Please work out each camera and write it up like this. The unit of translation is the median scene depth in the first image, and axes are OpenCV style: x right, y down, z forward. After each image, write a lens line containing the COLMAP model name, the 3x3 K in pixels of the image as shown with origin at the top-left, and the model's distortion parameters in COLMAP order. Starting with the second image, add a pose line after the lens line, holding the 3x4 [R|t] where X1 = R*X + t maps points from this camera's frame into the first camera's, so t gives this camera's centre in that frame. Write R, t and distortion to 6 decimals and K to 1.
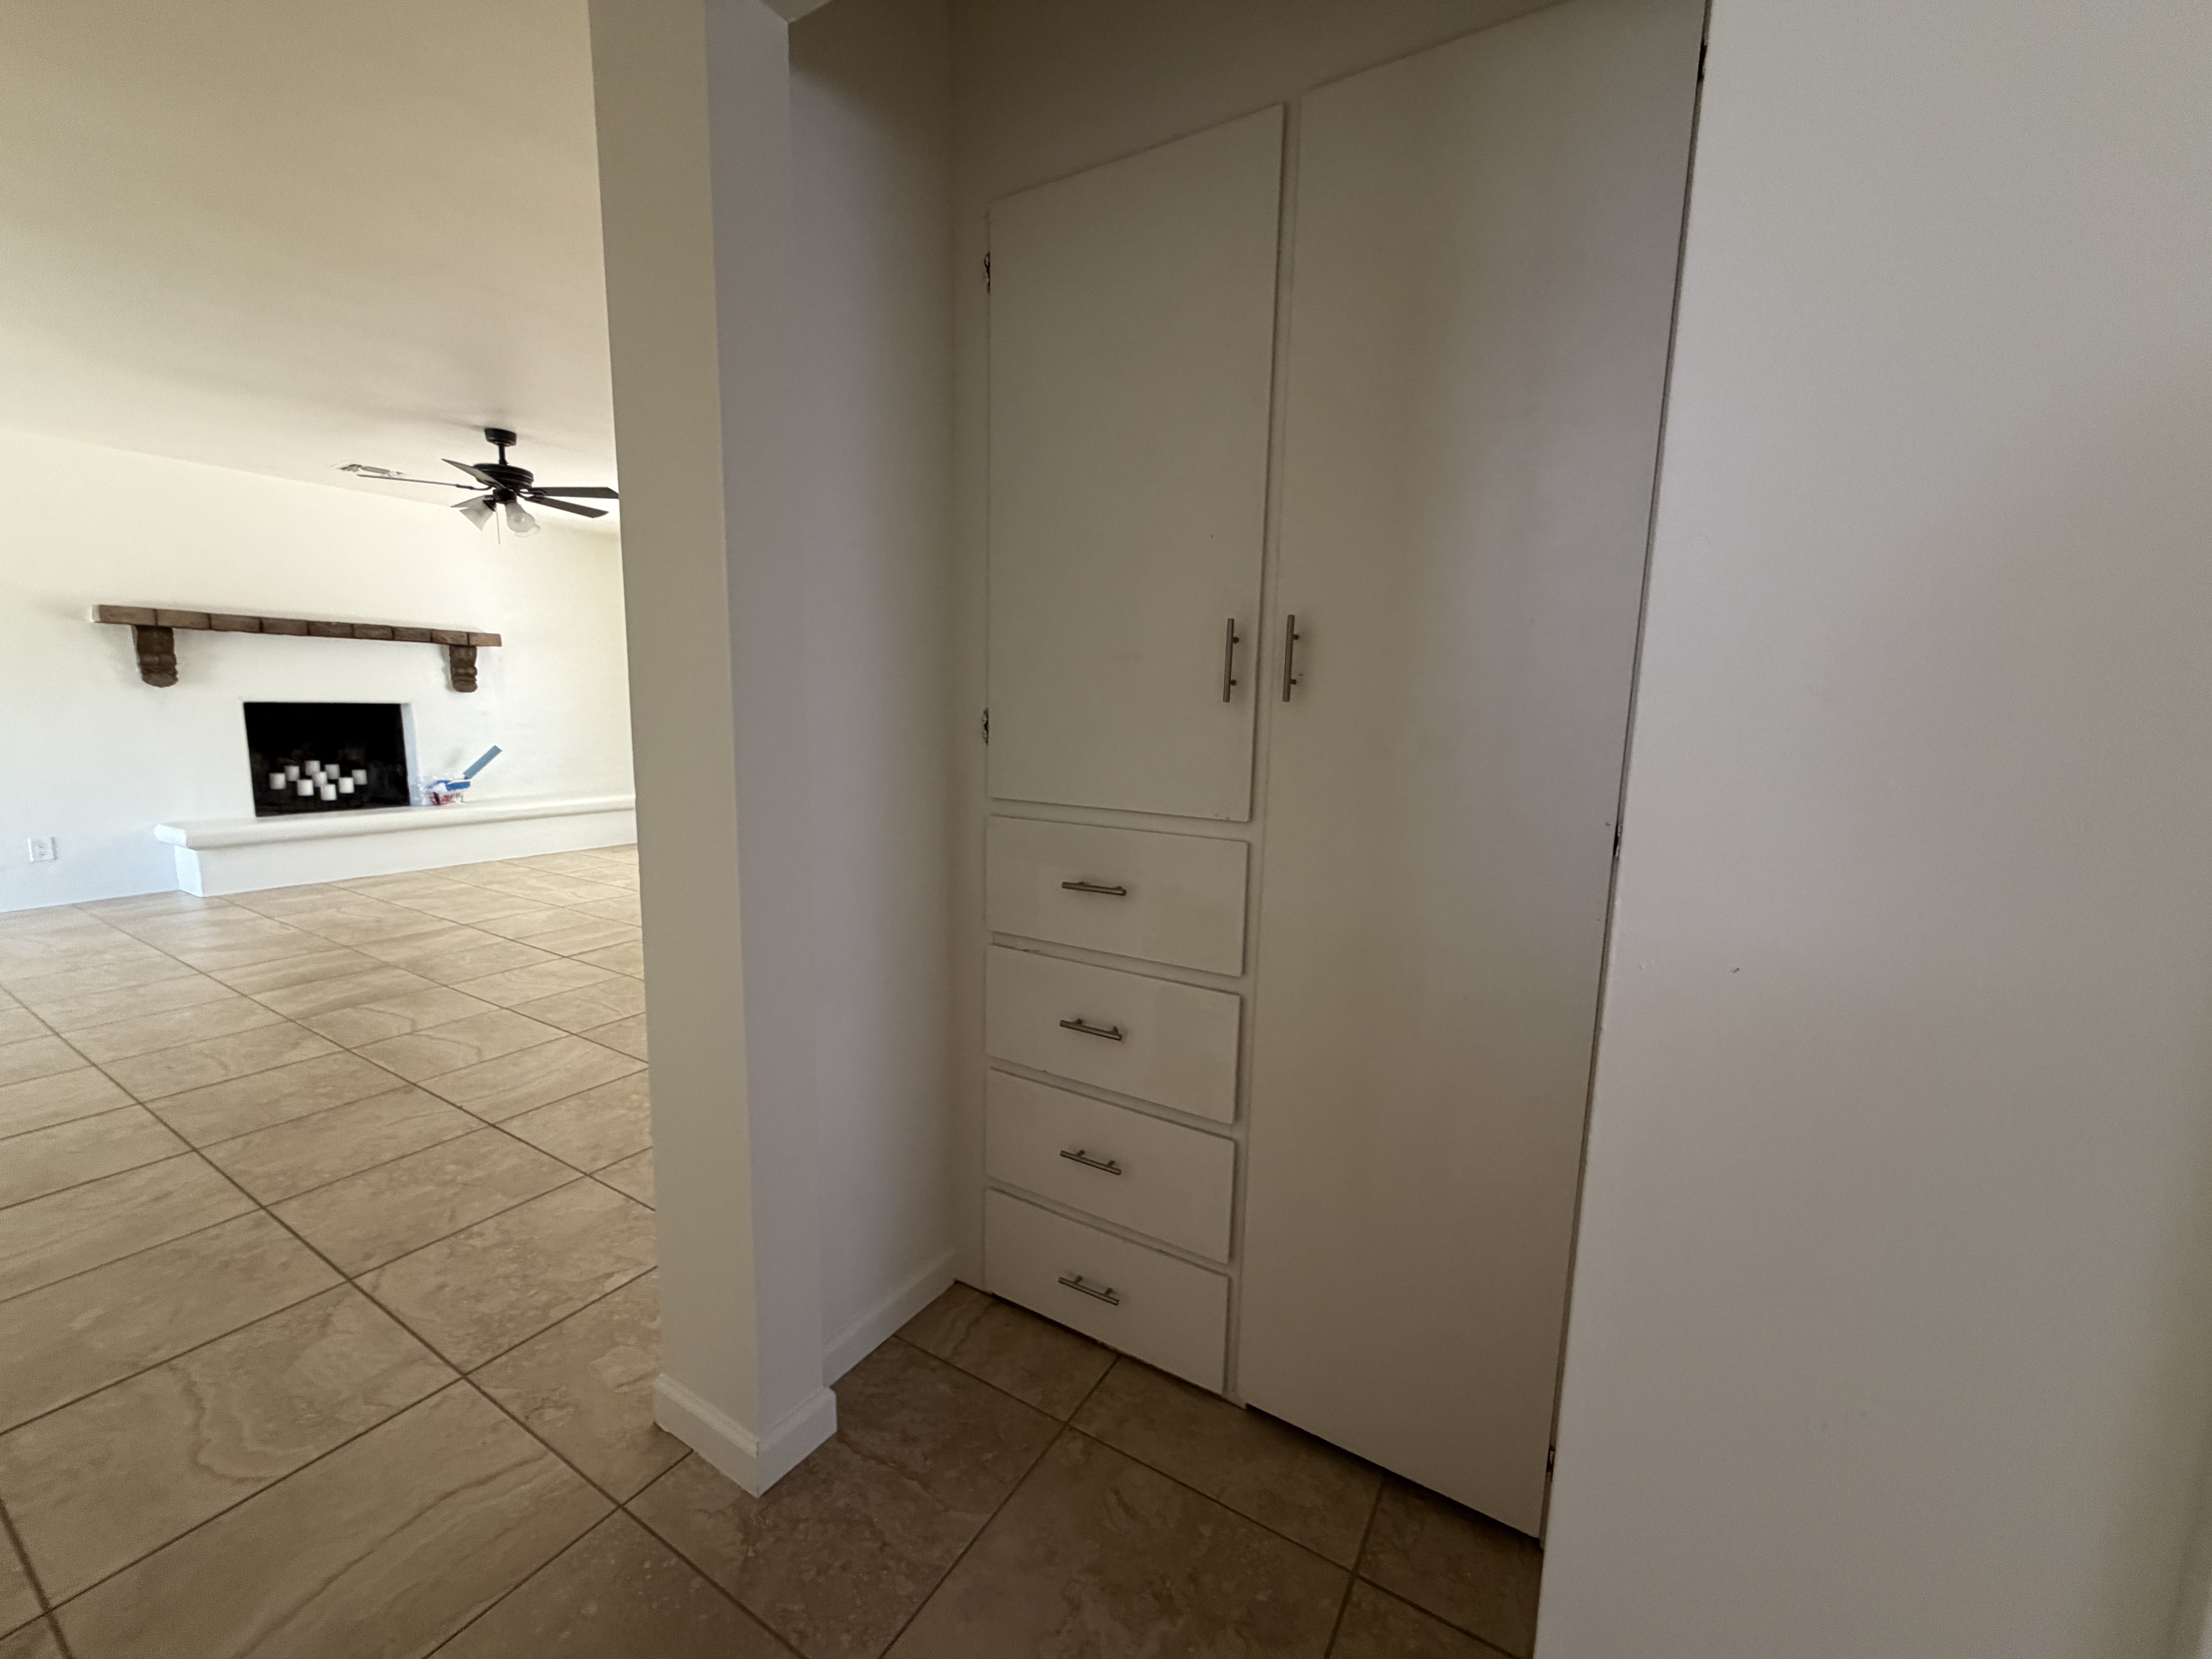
lens RADIAL K [[874.3, 0, 1106.0], [0, 874.3, 829.5], [0, 0, 1]] dist [0.007394, -0.000007]
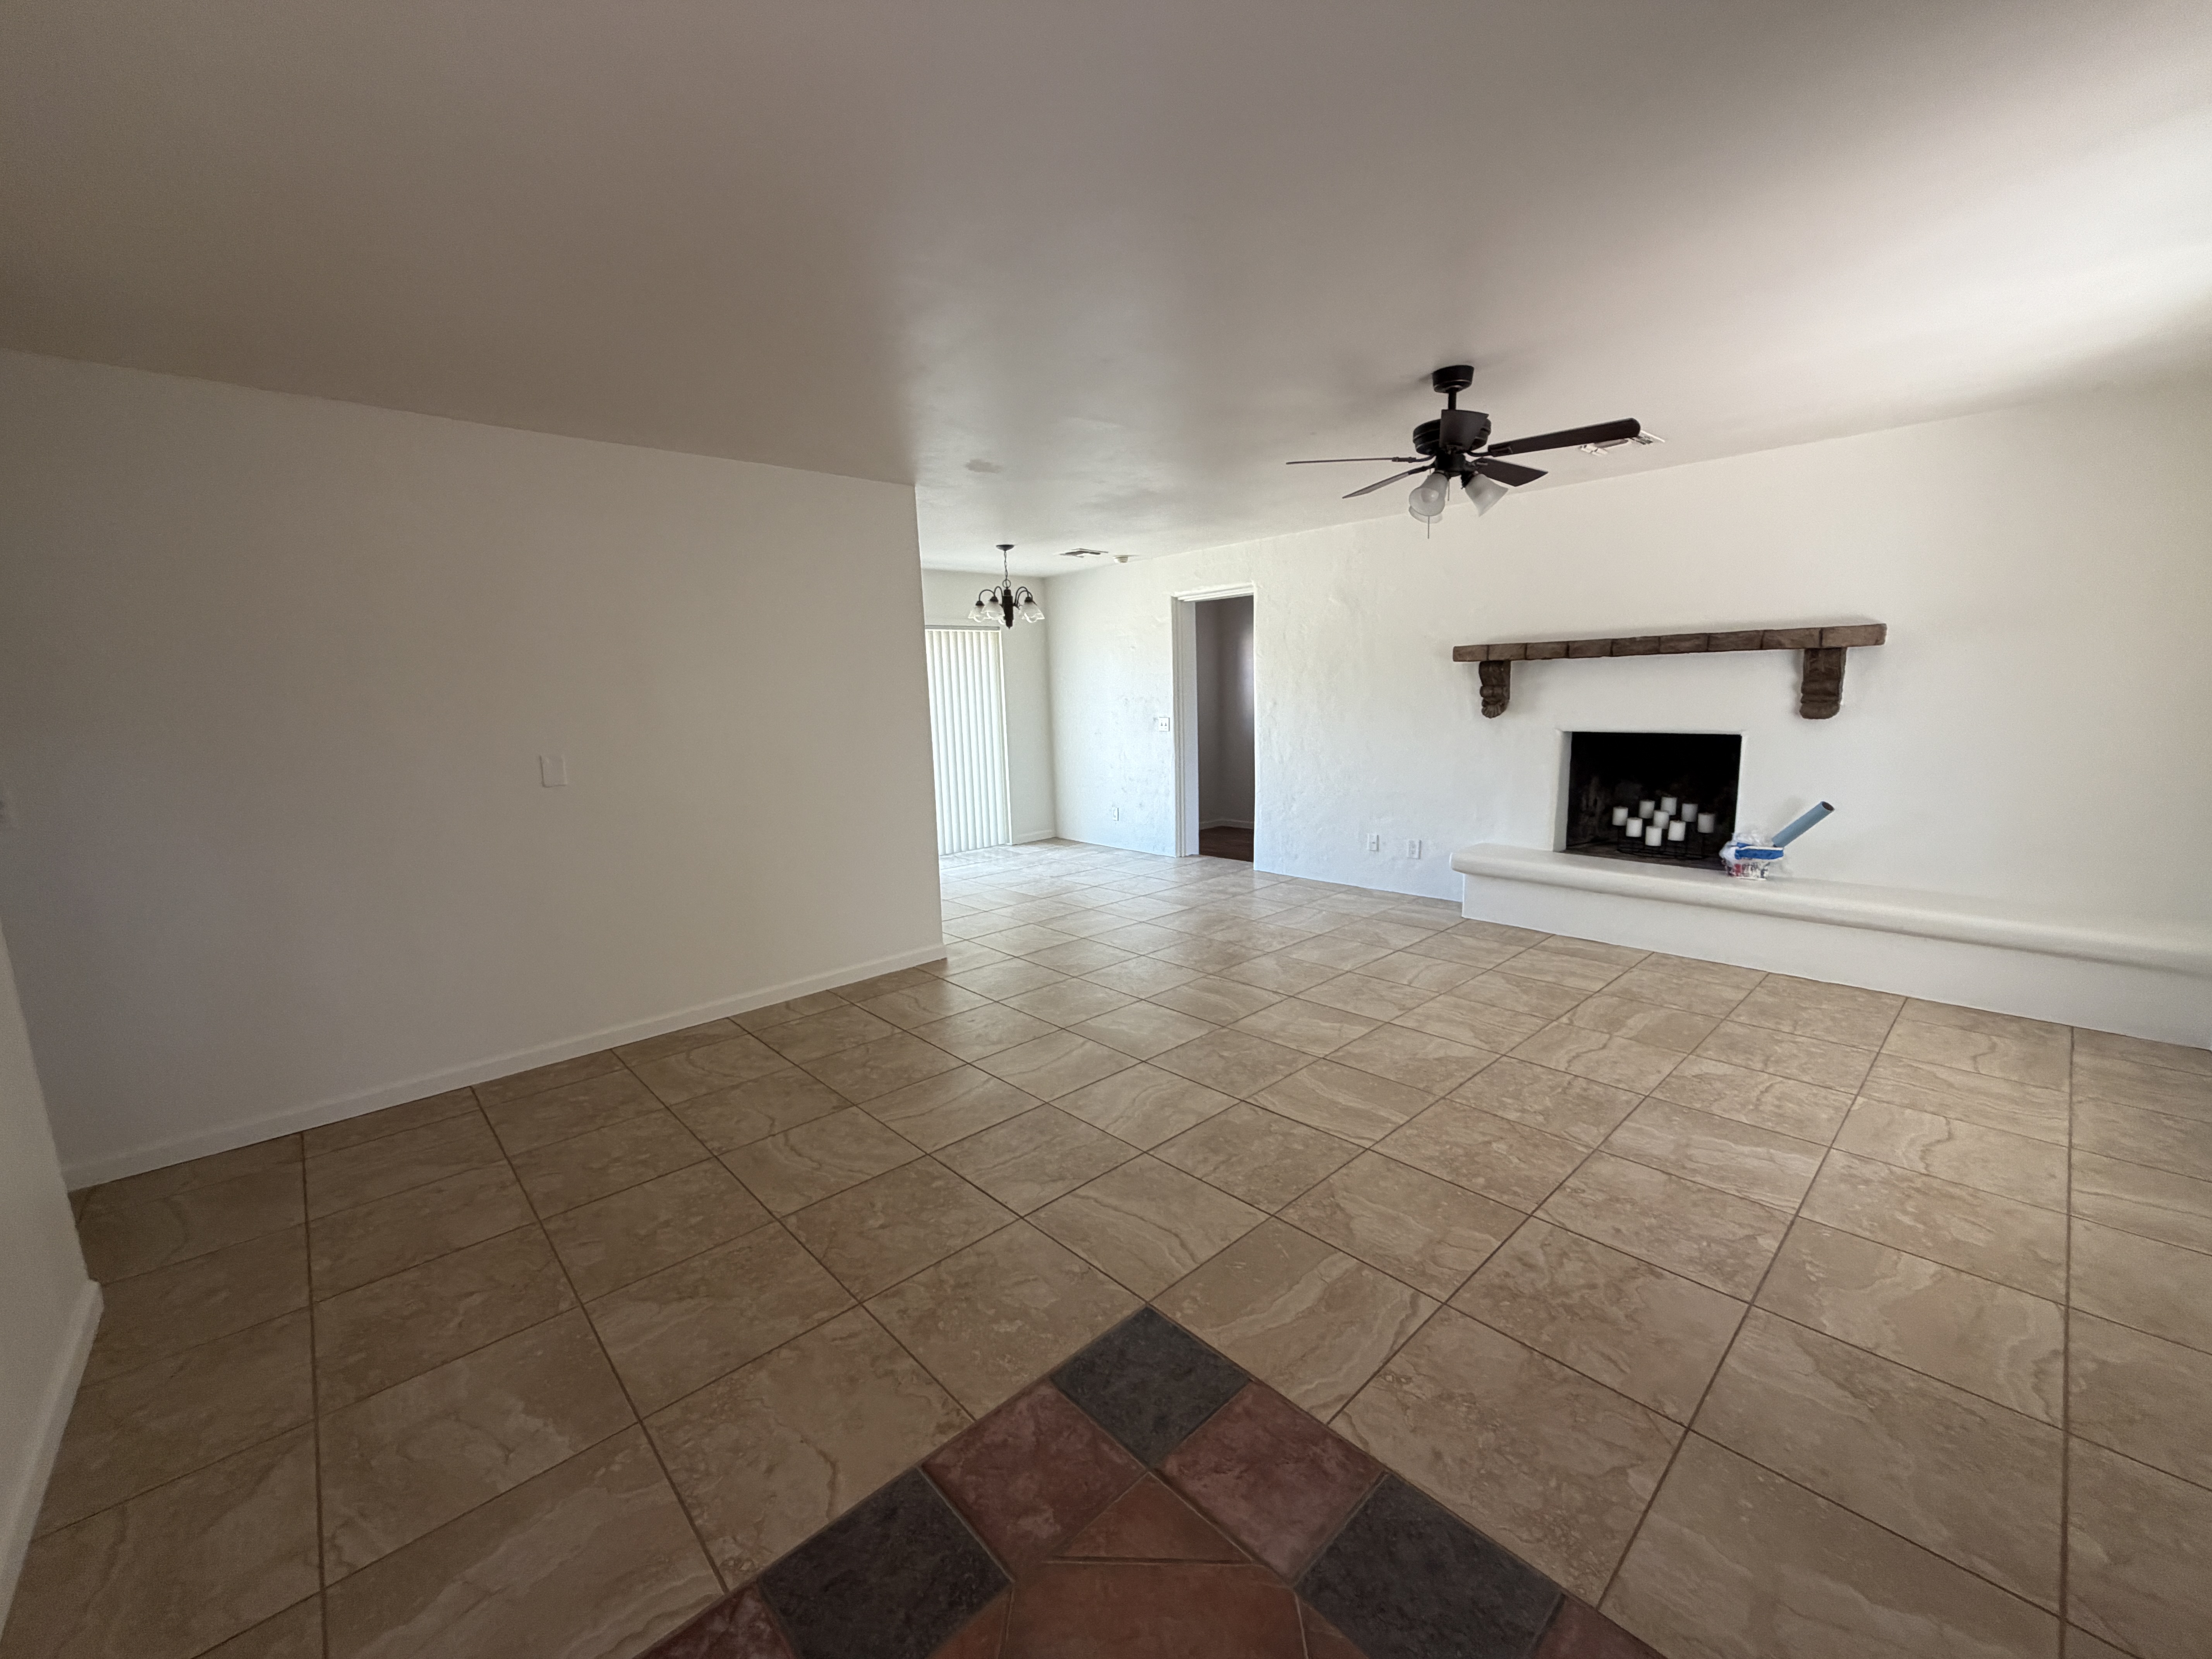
lens RADIAL K [[878.2, 0, 1097.4], [0, 878.2, 825.8], [0, 0, 1]] dist [-0.002854, 0.000311]
pose [[-0.285248, 0.137494, -0.948540, 0.079403], [-0.118063, 0.977079, 0.177135, -0.161536], [0.951154, 0.162515, -0.262477, 0.828355]]
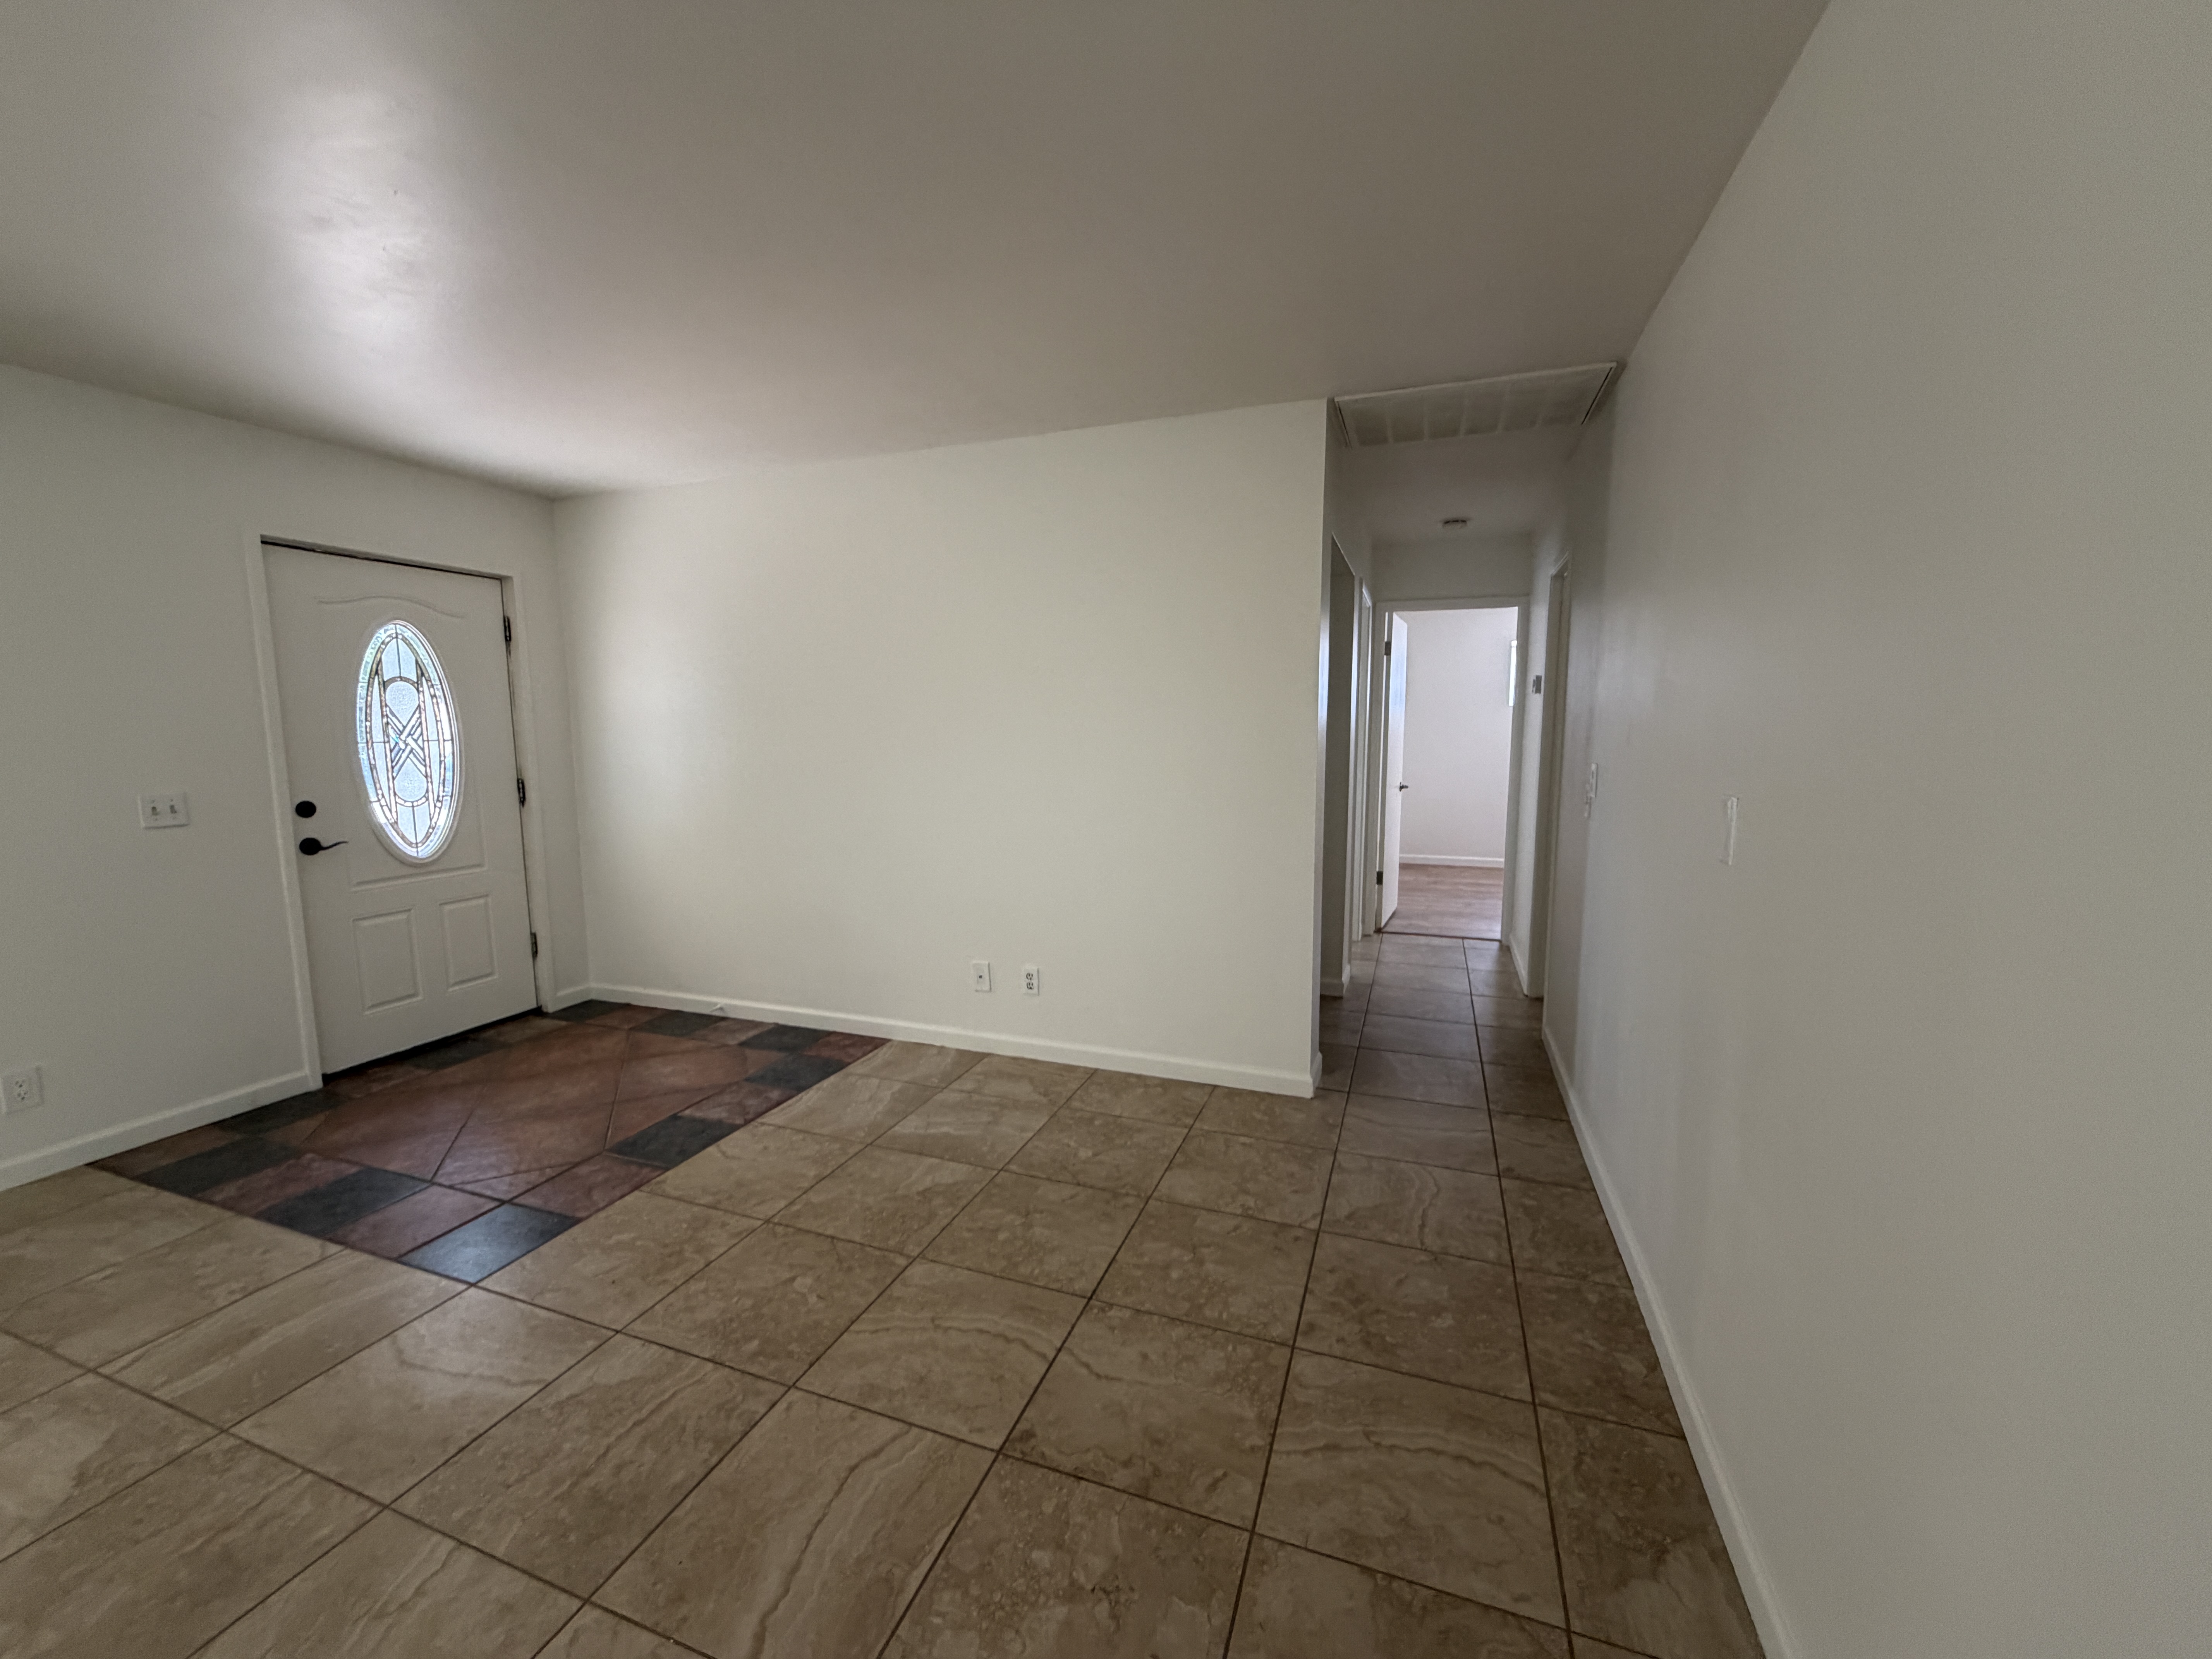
lens RADIAL K [[878.2, 0, 1097.4], [0, 878.2, 825.8], [0, 0, 1]] dist [-0.002854, 0.000311]
pose [[-0.183615, -0.130799, 0.974257, -0.719630], [0.146758, 0.976352, 0.158740, -0.118738], [-0.971981, 0.172127, -0.160077, 0.516007]]
